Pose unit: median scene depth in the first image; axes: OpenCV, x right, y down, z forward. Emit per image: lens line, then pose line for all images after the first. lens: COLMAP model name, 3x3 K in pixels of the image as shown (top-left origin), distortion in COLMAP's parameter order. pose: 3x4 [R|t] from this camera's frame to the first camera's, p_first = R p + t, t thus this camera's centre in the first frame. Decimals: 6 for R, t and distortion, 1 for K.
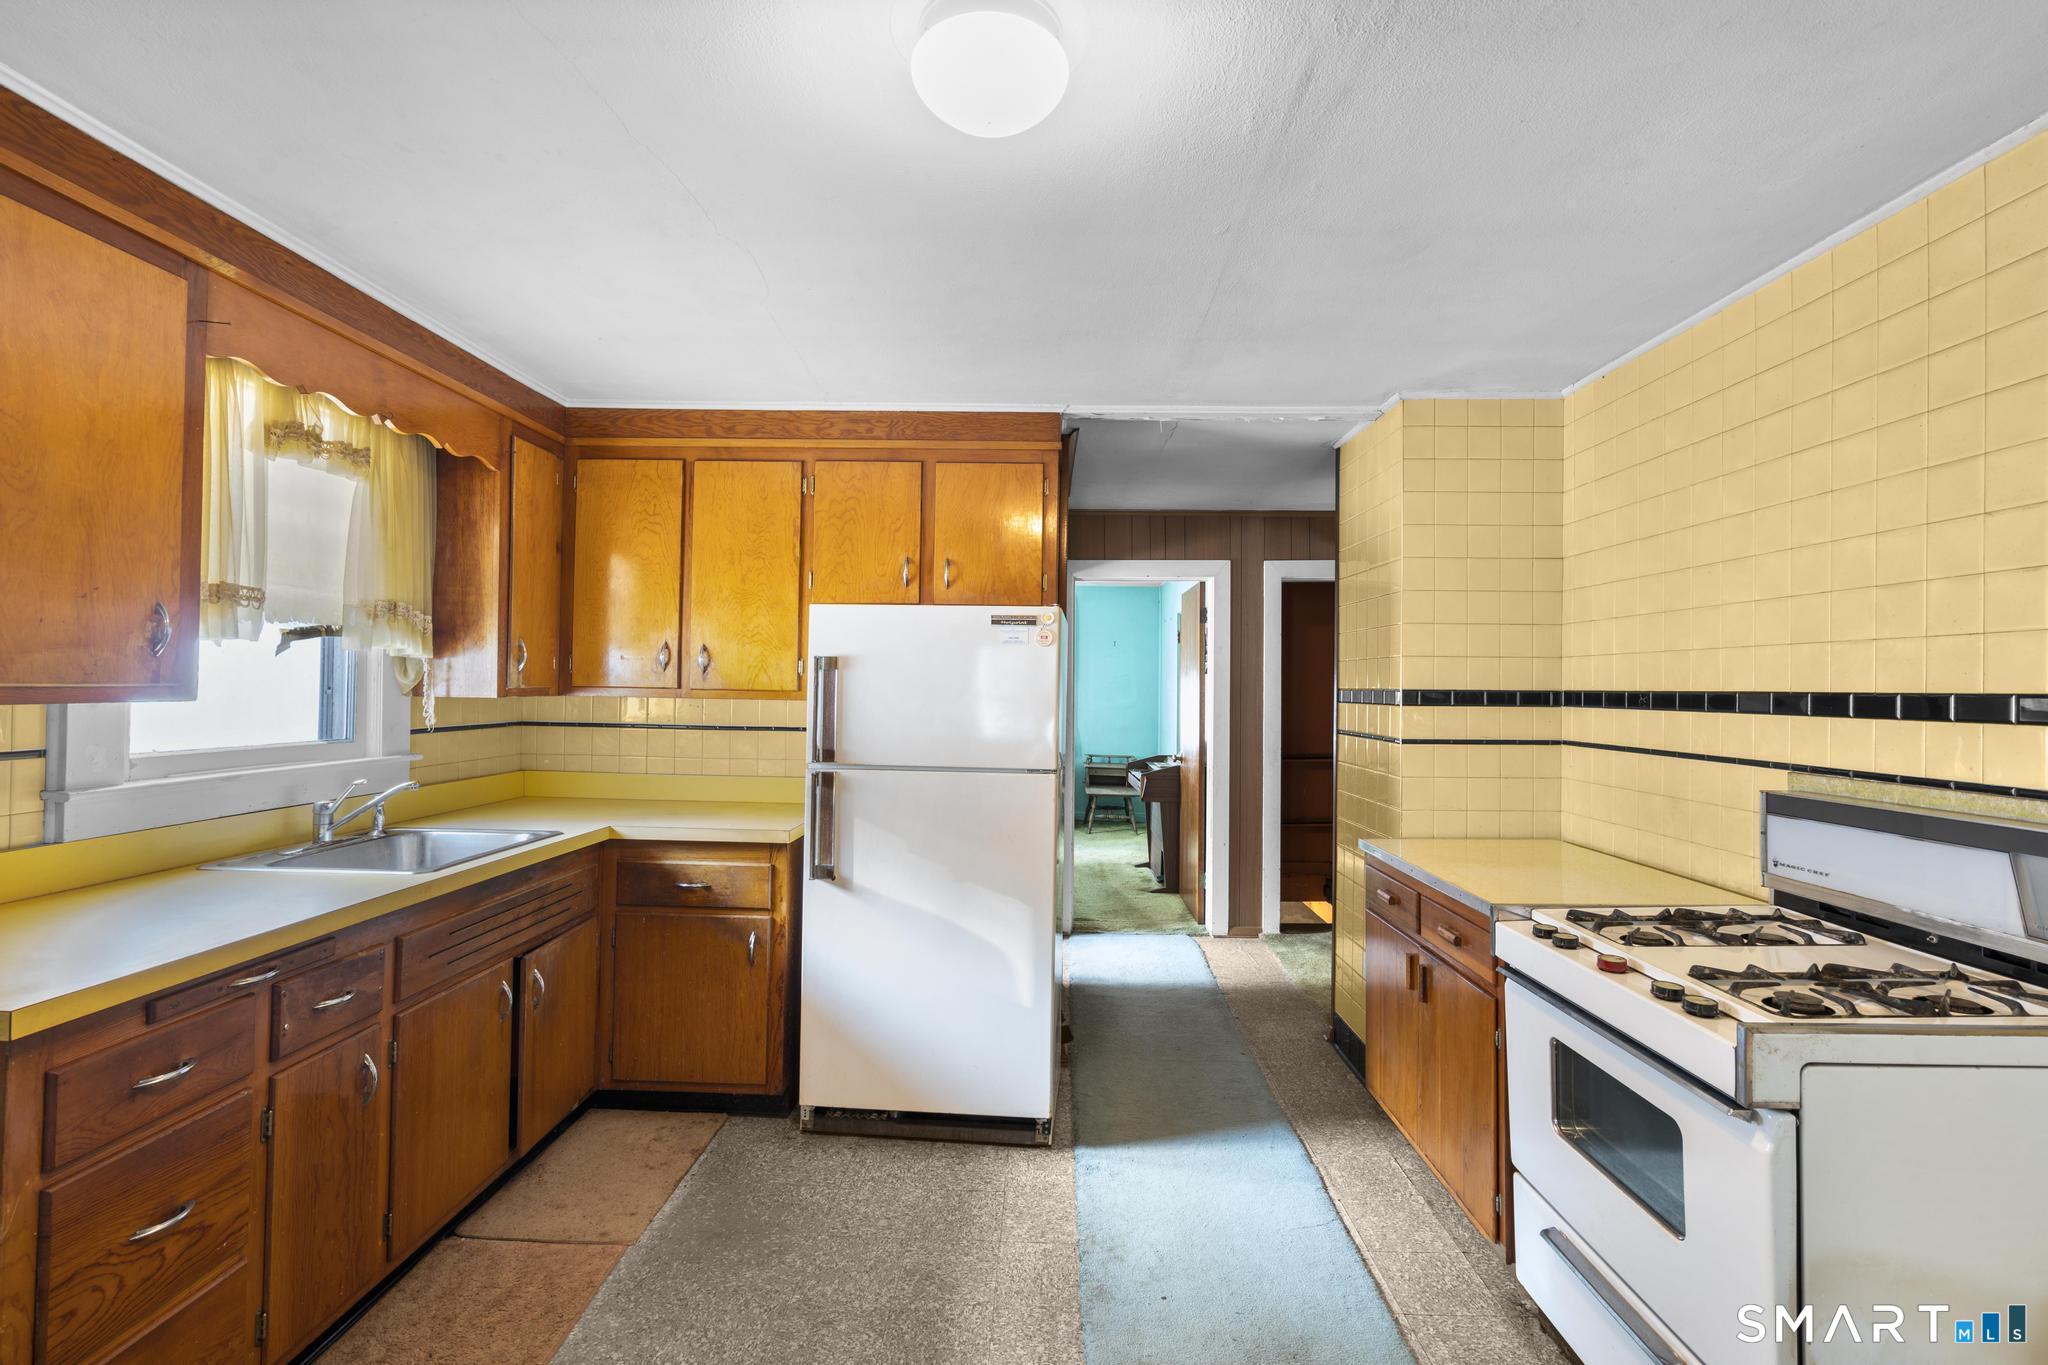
lens RADIAL K [[925.8, 0, 1022.9], [0, 925.8, 673.5], [0, 0, 1]] dist [-0.005133, 0.002723]
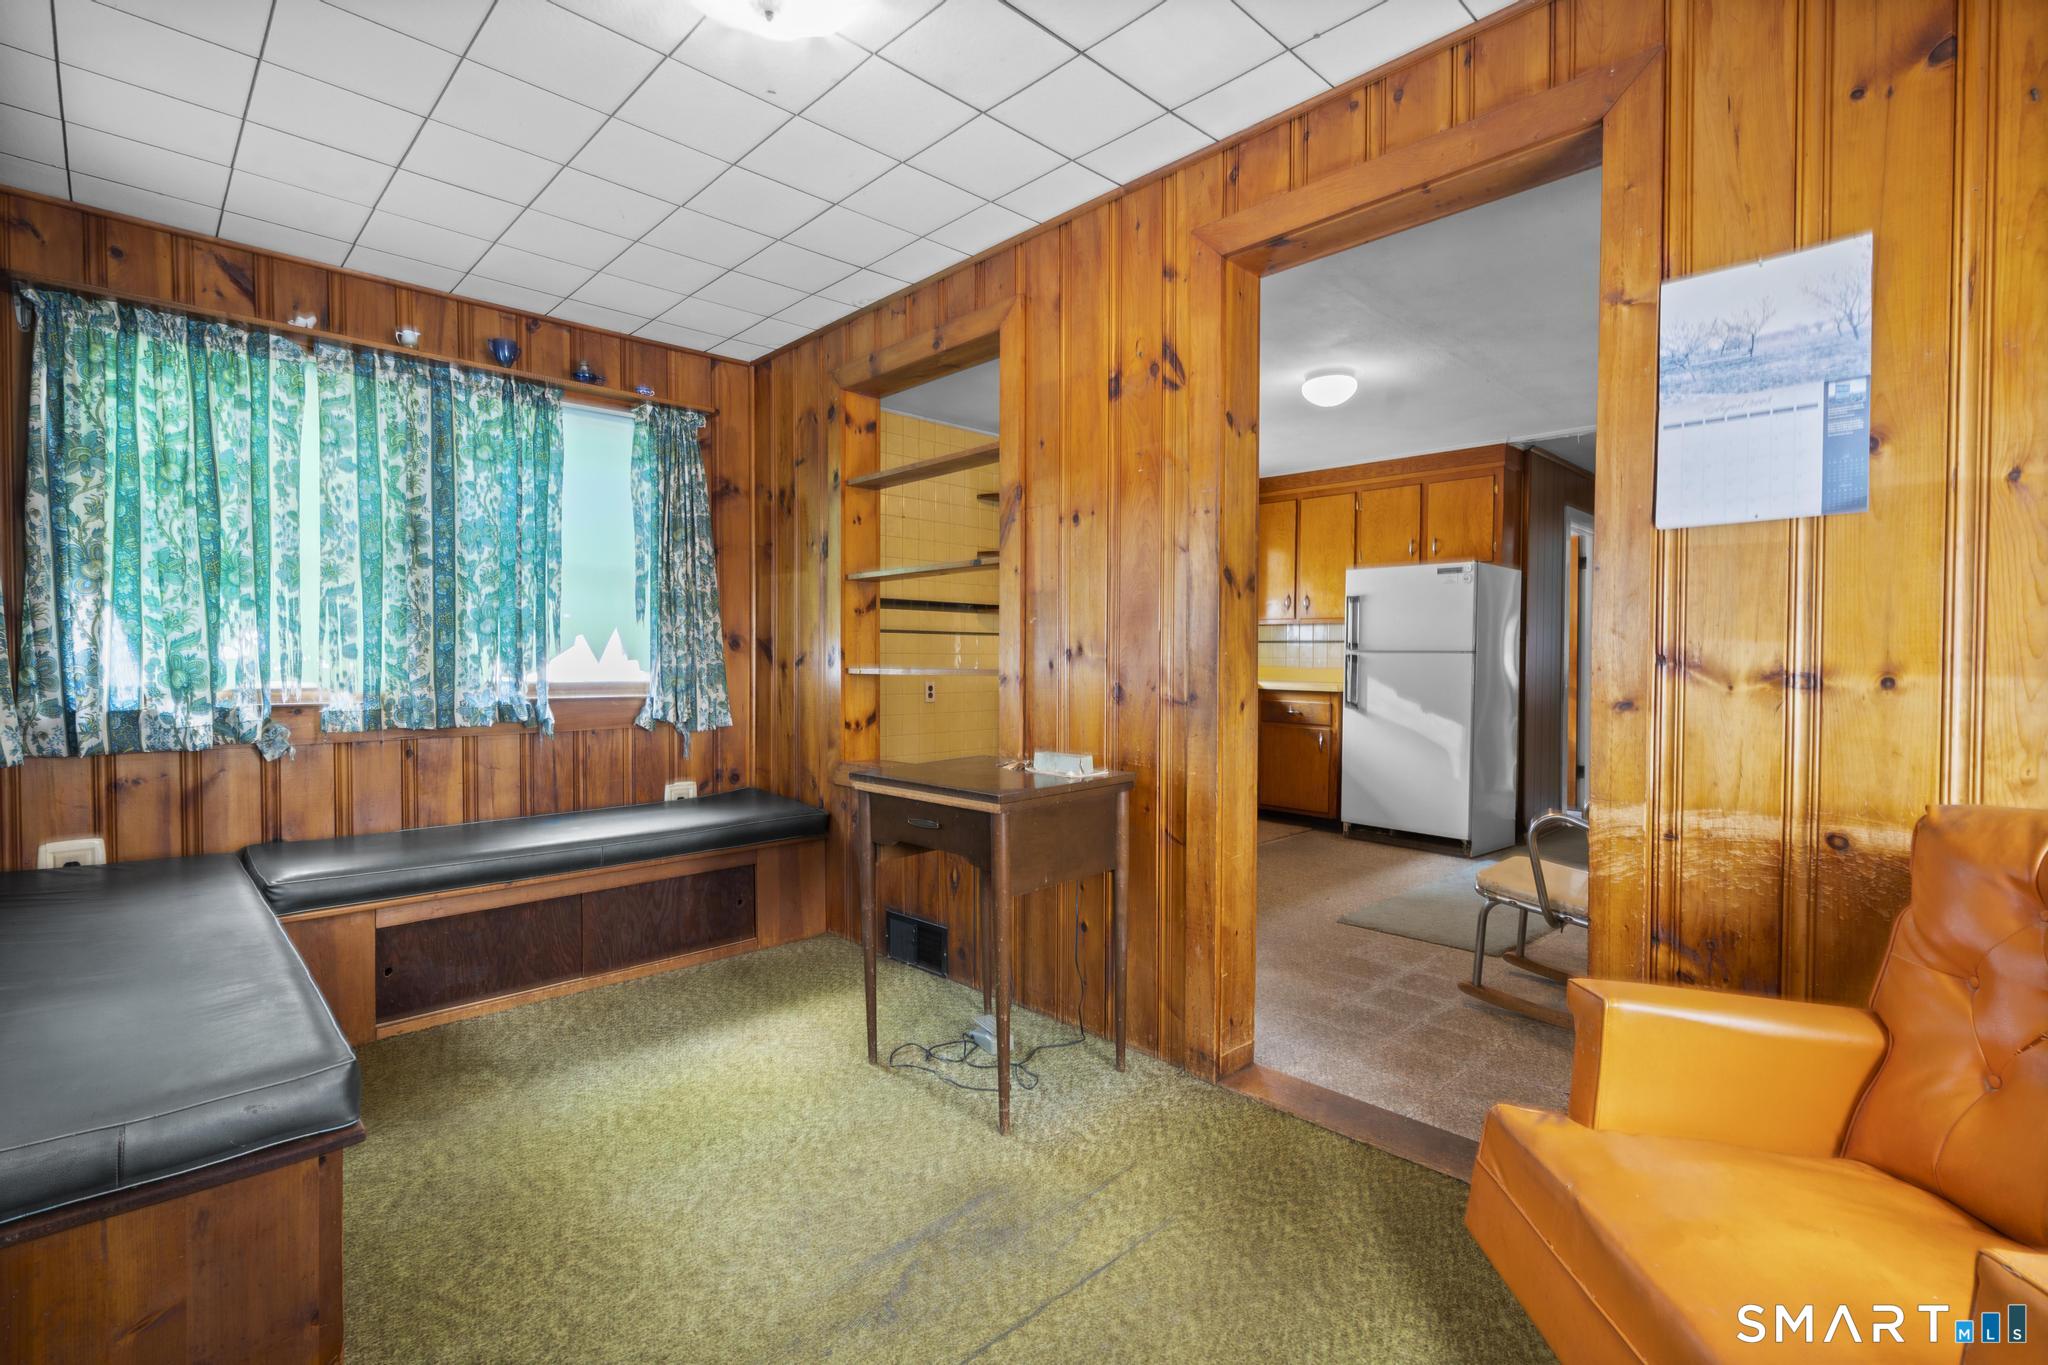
lens RADIAL K [[925.8, 0, 1024.3], [0, 925.8, 678.7], [0, 0, 1]] dist [-0.005133, 0.002723]
pose [[0.715070, 0.005596, -0.699031, 0.676482], [0.014645, 0.999629, 0.022983, 0.104110], [0.698900, -0.026672, 0.714722, -0.918456]]
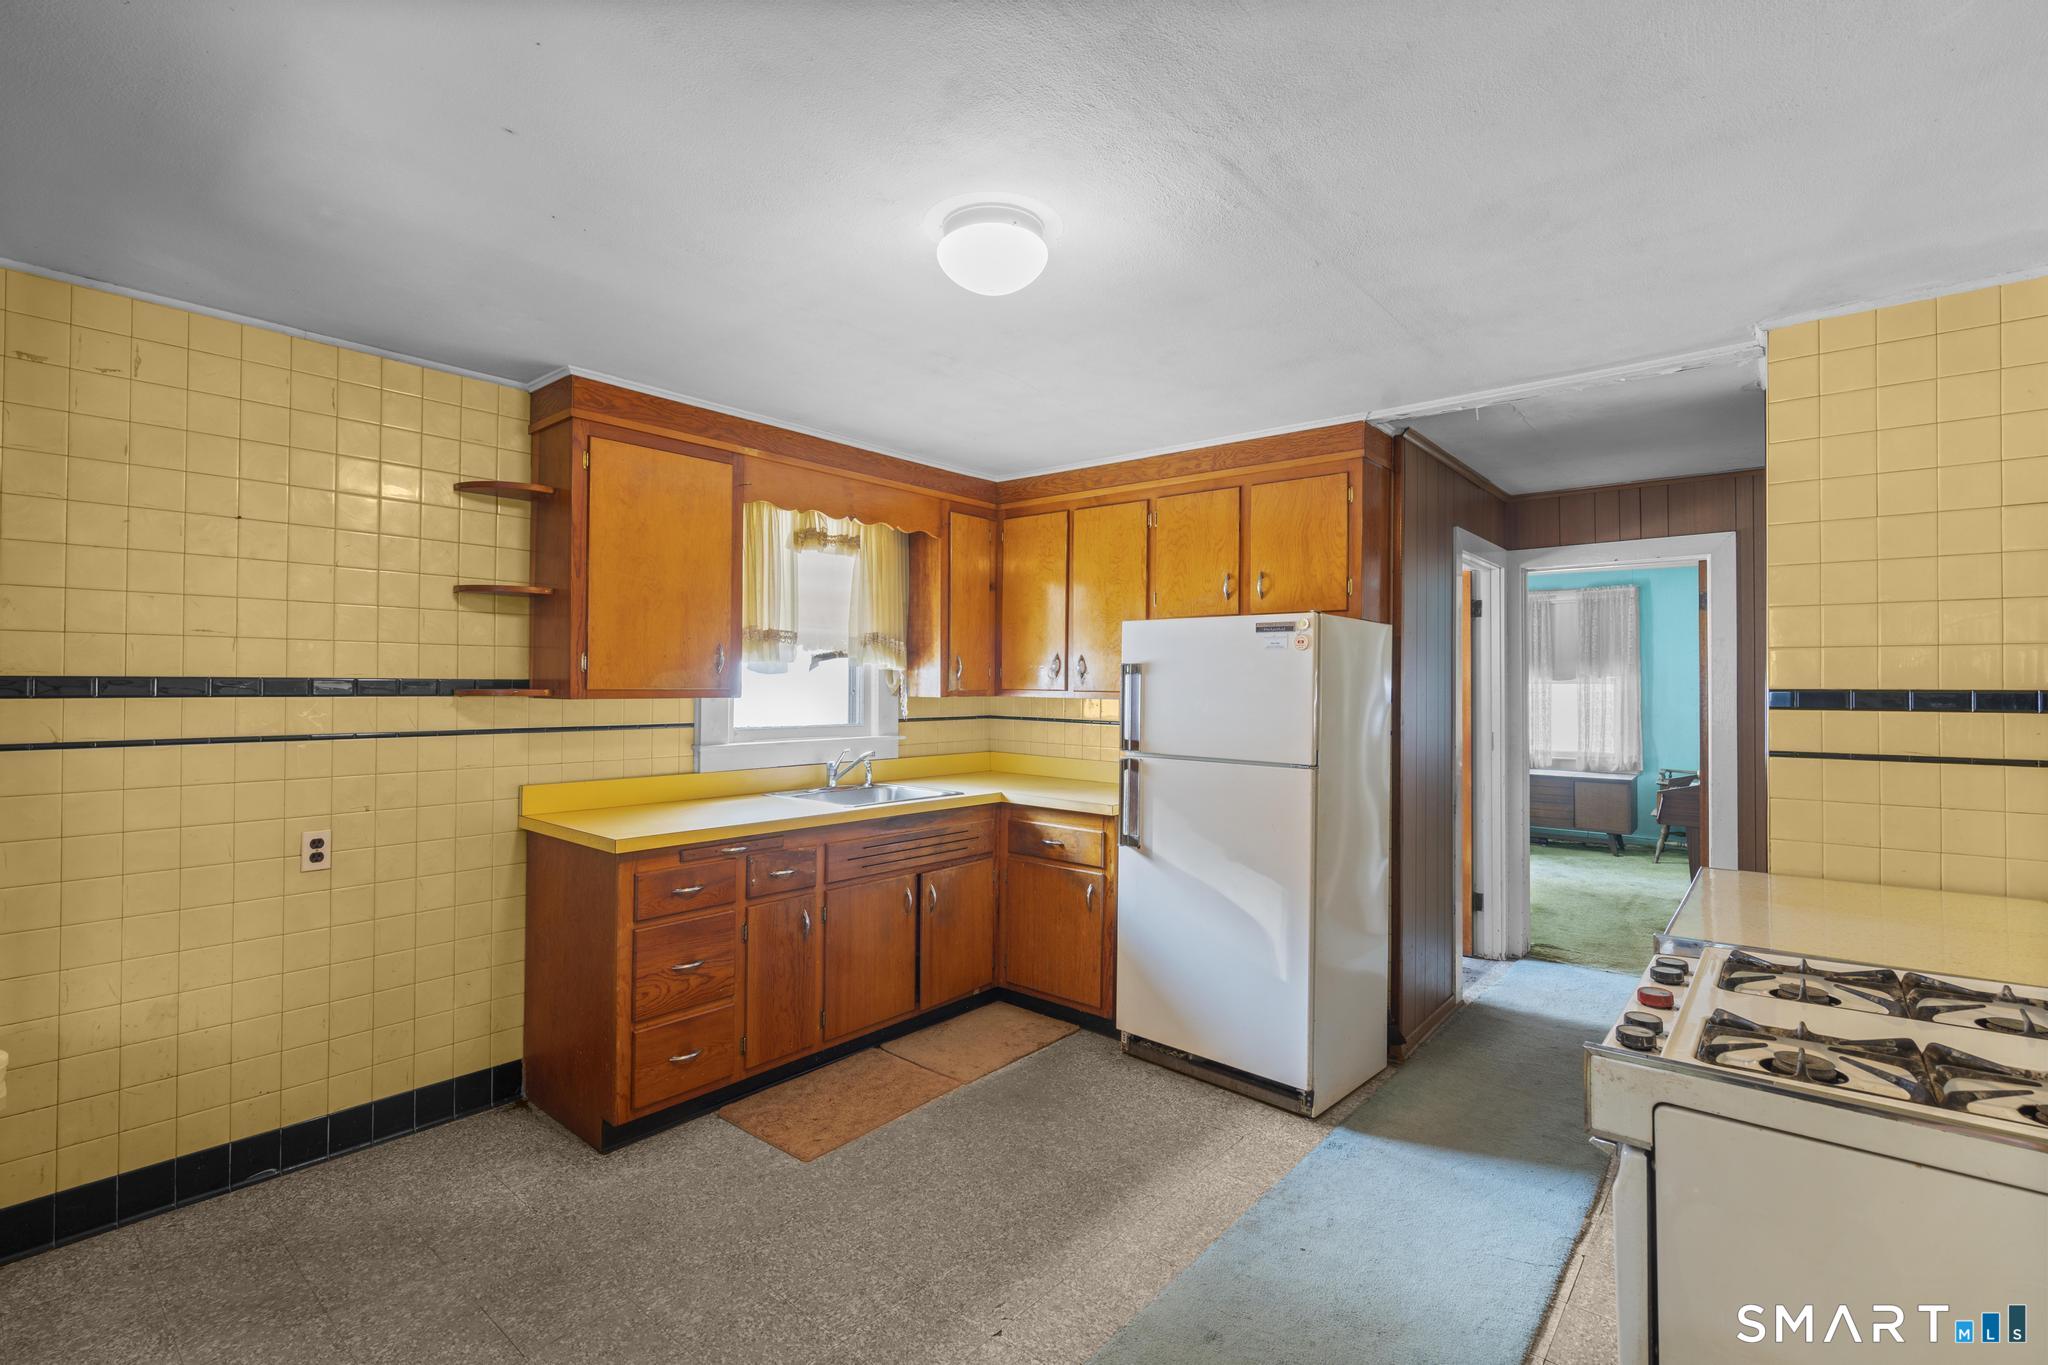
lens RADIAL K [[925.8, 0, 1020.8], [0, 925.8, 675.3], [0, 0, 1]] dist [-0.005133, 0.002723]
pose [[0.781499, -0.012553, -0.623780, 0.438542], [0.011360, 0.999918, -0.005890, 0.002369], [0.623803, -0.002483, 0.781578, -0.041830]]
